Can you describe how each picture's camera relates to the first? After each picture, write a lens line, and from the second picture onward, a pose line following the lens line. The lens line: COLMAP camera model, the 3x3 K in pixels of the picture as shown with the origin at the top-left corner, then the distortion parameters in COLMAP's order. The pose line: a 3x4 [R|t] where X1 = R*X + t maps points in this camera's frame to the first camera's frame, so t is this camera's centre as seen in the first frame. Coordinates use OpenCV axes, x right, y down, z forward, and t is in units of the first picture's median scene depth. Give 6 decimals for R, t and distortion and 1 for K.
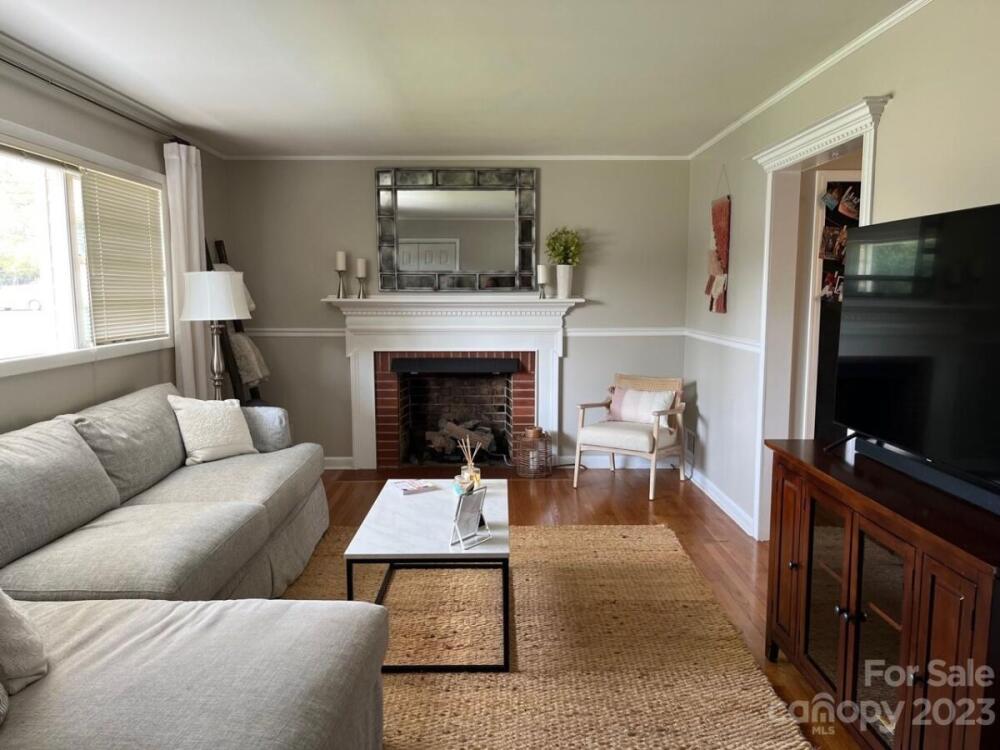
lens RADIAL K [[765.9, 0, 507.2], [0, 765.9, 381.6], [0, 0, 1]] dist [0.072849, -0.091569]
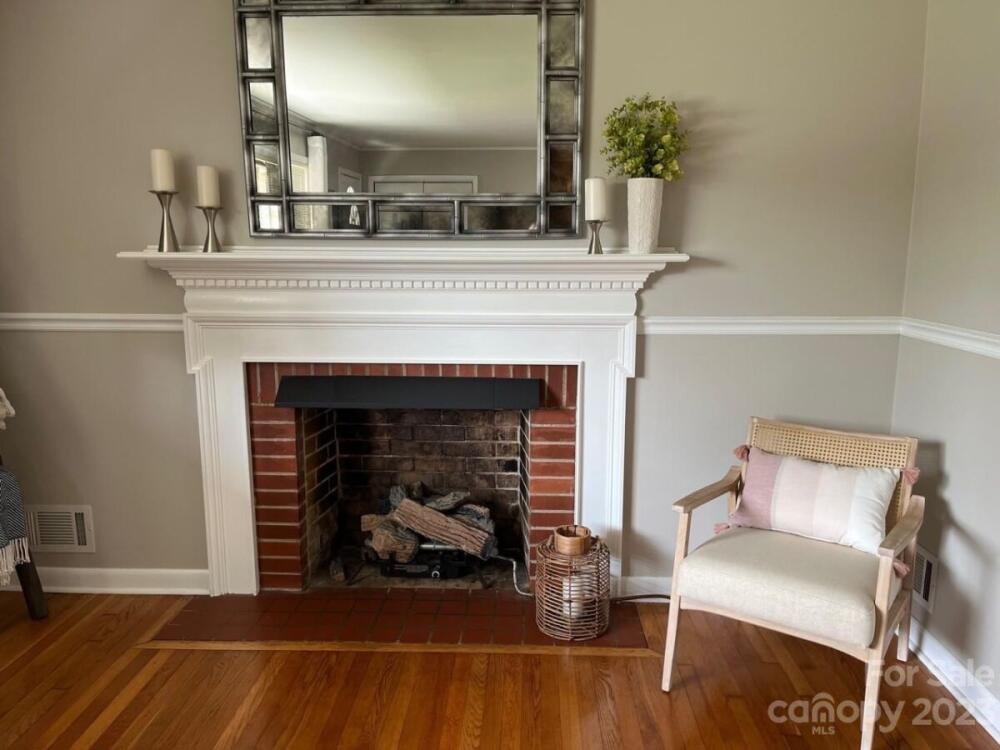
lens RADIAL K [[765.9, 0, 507.2], [0, 765.9, 381.6], [0, 0, 1]] dist [0.072849, -0.091569]
pose [[0.998563, 0.010933, -0.052458, 0.018294], [-0.008214, 0.998625, 0.051777, -0.054637], [0.052952, -0.051272, 0.997280, 0.529640]]
